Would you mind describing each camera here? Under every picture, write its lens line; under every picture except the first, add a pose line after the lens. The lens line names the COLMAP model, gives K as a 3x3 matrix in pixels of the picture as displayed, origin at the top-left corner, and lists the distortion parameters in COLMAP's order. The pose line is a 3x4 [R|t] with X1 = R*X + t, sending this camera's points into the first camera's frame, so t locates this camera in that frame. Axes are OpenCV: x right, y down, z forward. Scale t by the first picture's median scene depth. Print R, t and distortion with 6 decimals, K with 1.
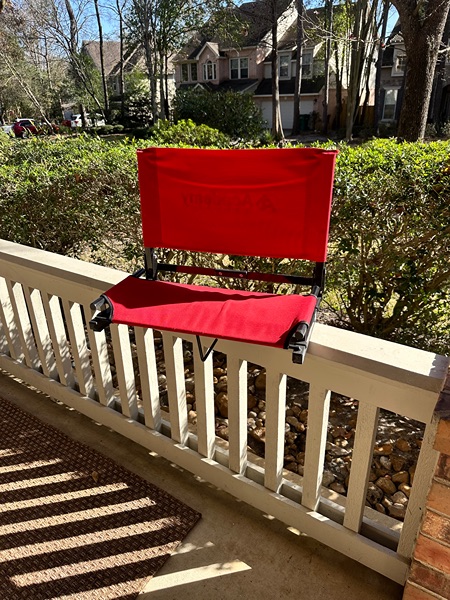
lens RADIAL K [[426.6, 0, 223.4], [0, 426.6, 298.7], [0, 0, 1]] dist [0.043620, -0.056091]
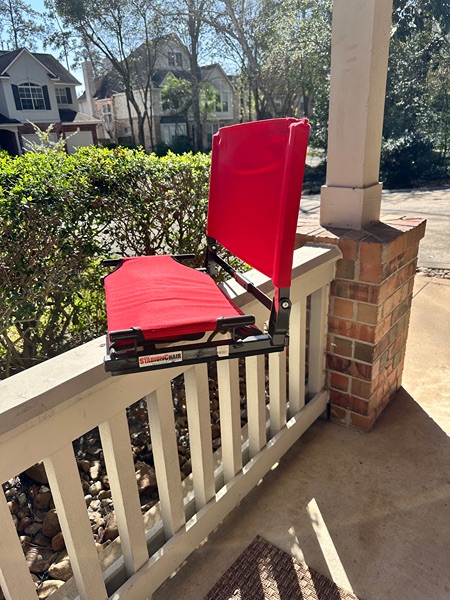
lens RADIAL K [[426.6, 0, 223.4], [0, 426.6, 298.7], [0, 0, 1]] dist [0.043620, -0.056091]
pose [[0.091497, -0.336265, 0.937312, -0.636090], [0.461625, 0.848336, 0.259282, -0.150888], [-0.882344, 0.408963, 0.232849, 0.583196]]
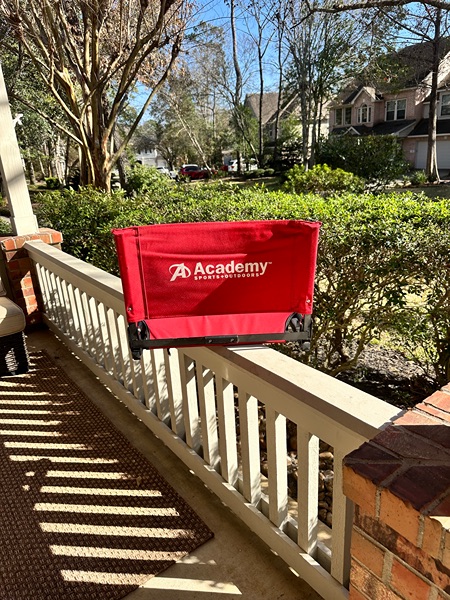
lens RADIAL K [[426.6, 0, 223.4], [0, 426.6, 298.7], [0, 0, 1]] dist [0.043620, -0.056091]
pose [[0.948167, 0.074905, -0.308818, 0.230220], [-0.102139, 0.992091, -0.072963, -0.005370], [0.300910, 0.100723, 0.948319, -0.063173]]
